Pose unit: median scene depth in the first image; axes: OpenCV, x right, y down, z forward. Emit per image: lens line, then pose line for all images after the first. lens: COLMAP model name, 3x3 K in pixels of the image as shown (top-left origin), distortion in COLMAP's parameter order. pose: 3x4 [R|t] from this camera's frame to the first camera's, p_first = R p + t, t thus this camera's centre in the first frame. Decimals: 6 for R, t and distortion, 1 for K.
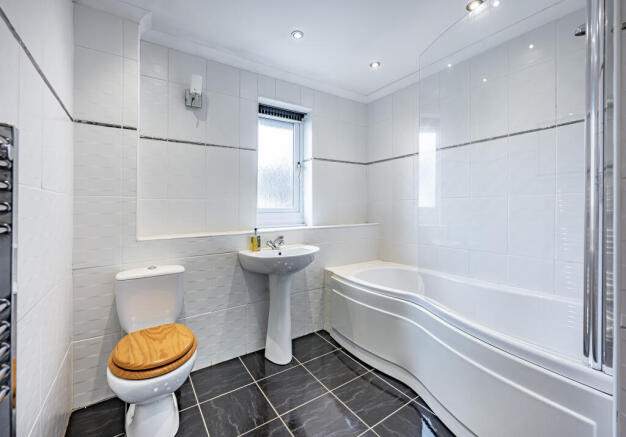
lens RADIAL K [[247.2, 0, 312.5], [0, 247.2, 198.2], [0, 0, 1]] dist [0.001824, 0.000028]
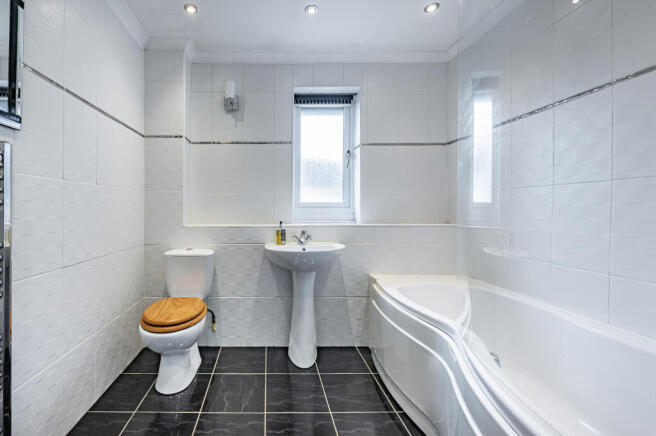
lens RADIAL K [[271.6, 0, 330.9], [0, 271.6, 201.4], [0, 0, 1]] dist [-0.001989, -0.000088]
pose [[0.851987, -0.013398, -0.523391, 0.501129], [0.012768, 0.999907, -0.004812, 0.049001], [0.523407, -0.002583, 0.852079, 0.181233]]
